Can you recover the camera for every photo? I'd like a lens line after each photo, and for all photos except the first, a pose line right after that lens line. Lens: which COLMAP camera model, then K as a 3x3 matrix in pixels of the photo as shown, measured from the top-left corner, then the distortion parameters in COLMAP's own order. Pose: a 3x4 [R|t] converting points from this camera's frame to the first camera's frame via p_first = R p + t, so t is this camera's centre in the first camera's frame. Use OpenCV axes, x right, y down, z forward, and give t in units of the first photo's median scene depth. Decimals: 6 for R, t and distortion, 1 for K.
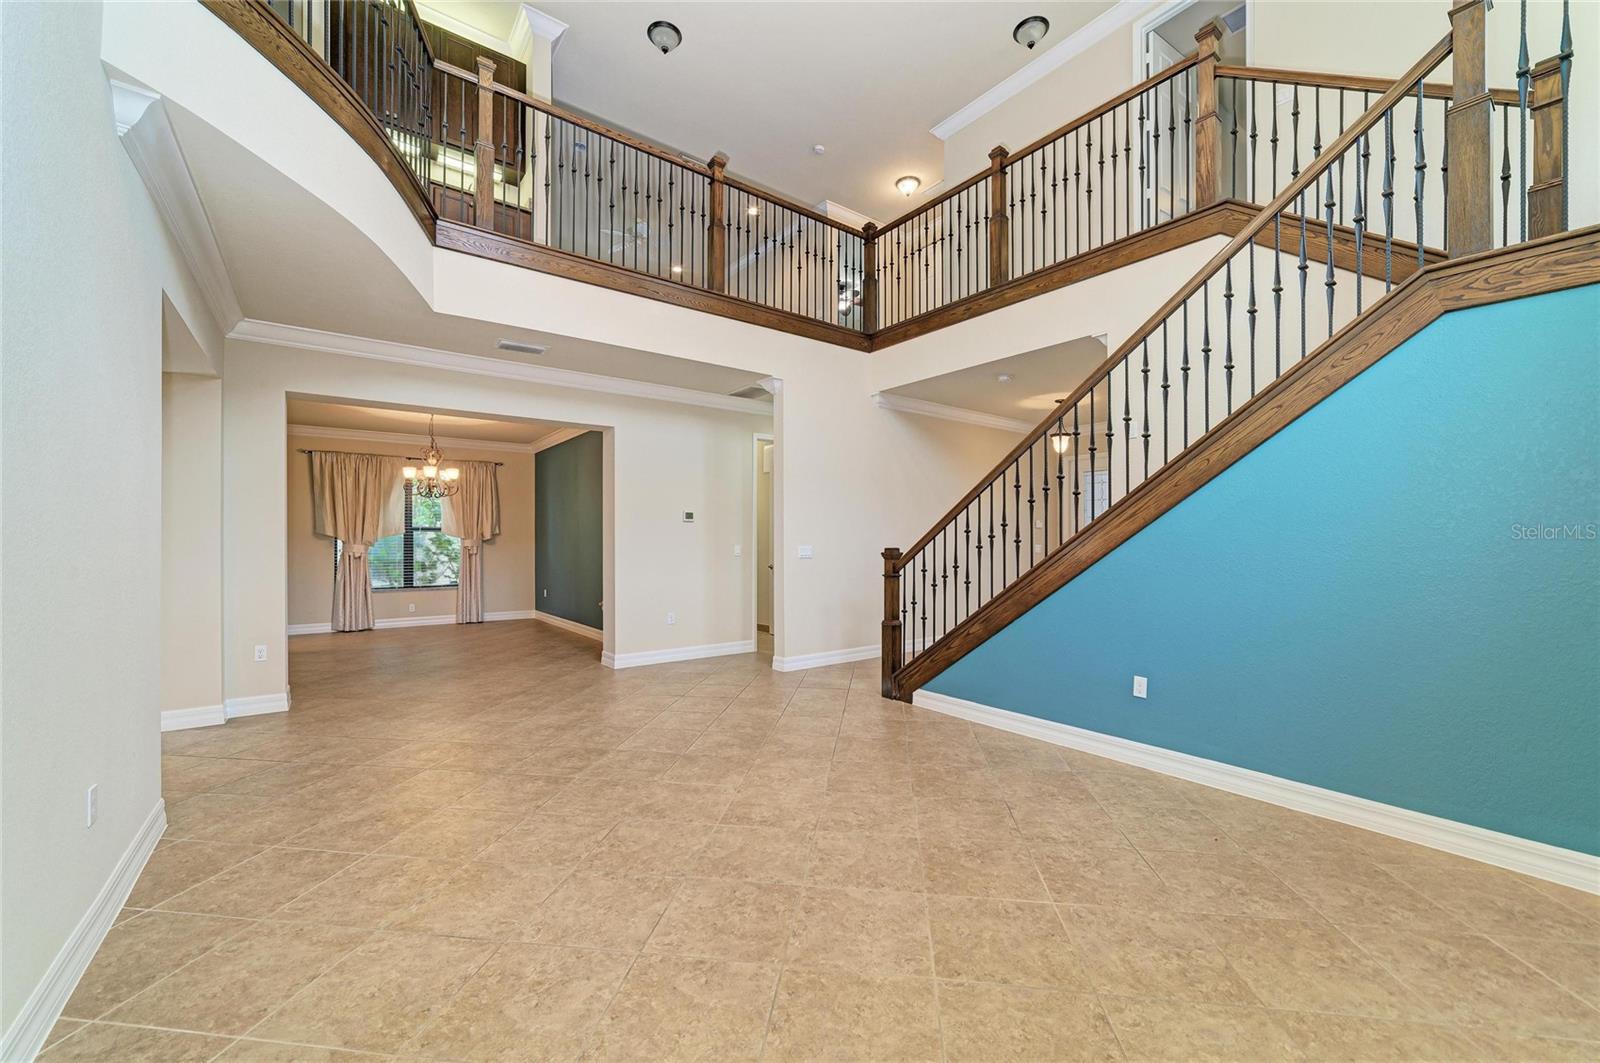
lens RADIAL K [[625.8, 0, 795.9], [0, 625.8, 545.4], [0, 0, 1]] dist [-0.014932, 0.006102]
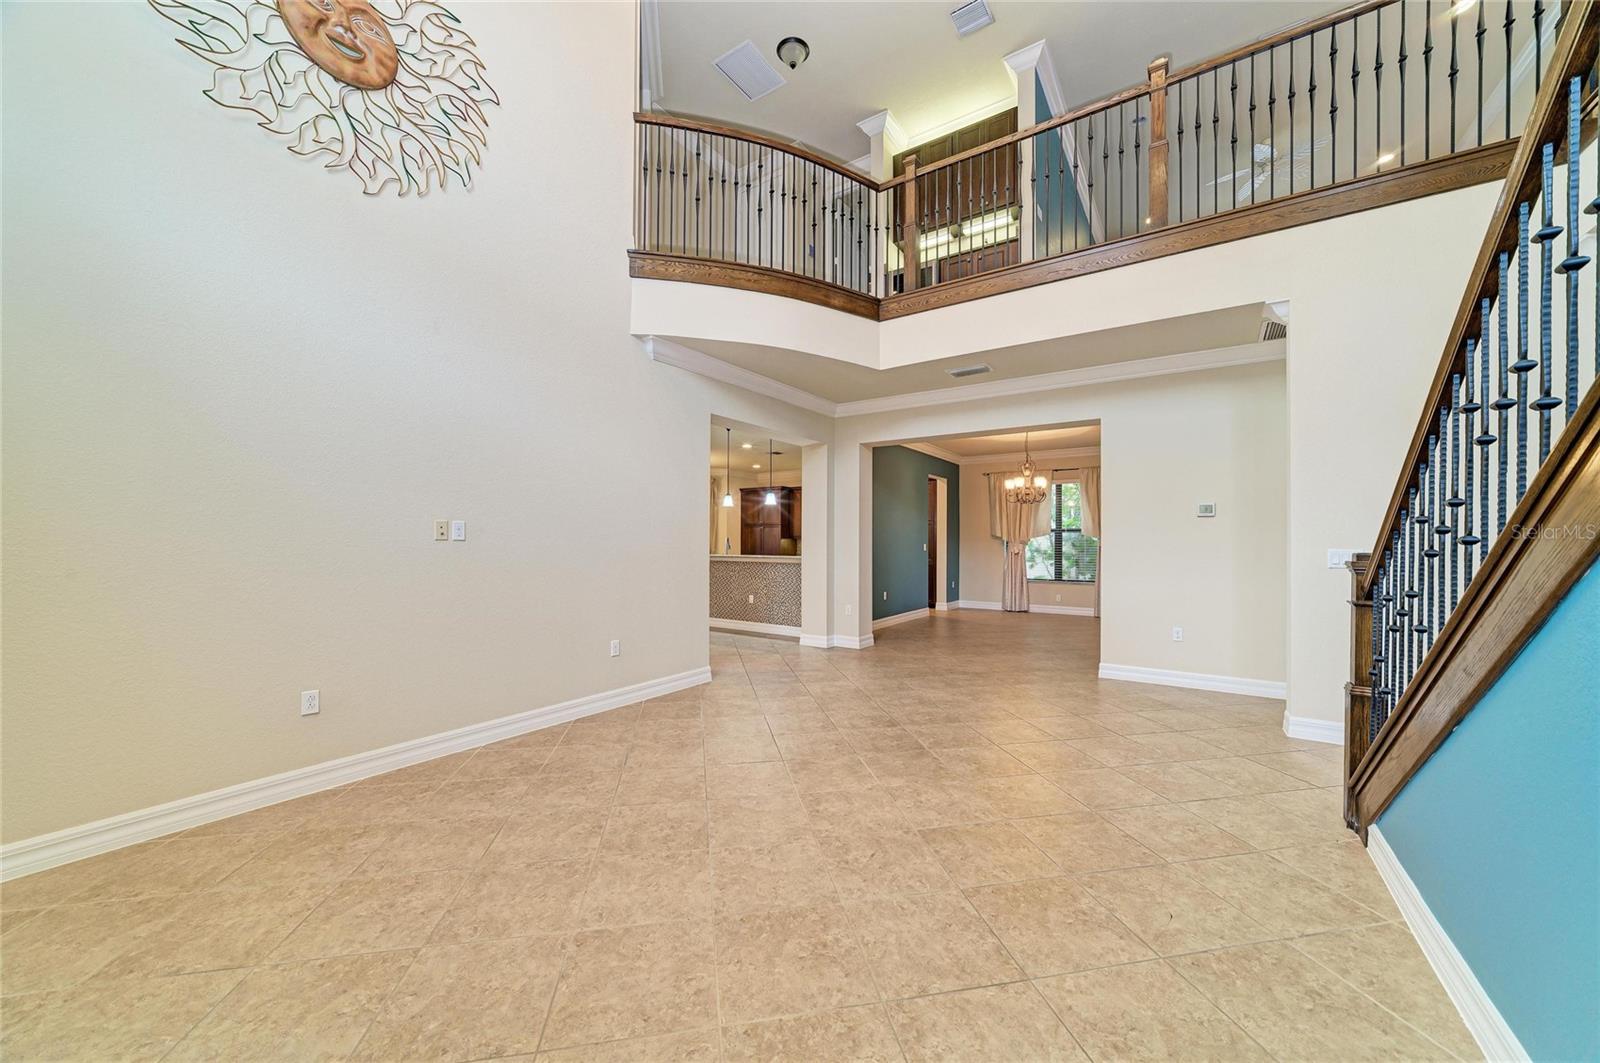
lens RADIAL K [[579.0, 0, 805.9], [0, 579.0, 542.7], [0, 0, 1]] dist [-0.016687, 0.003893]
pose [[0.316796, 0.004374, -0.948484, 0.679915], [-0.009827, 0.999951, 0.001329, -0.000898], [0.948443, 0.008900, 0.316824, 0.546881]]
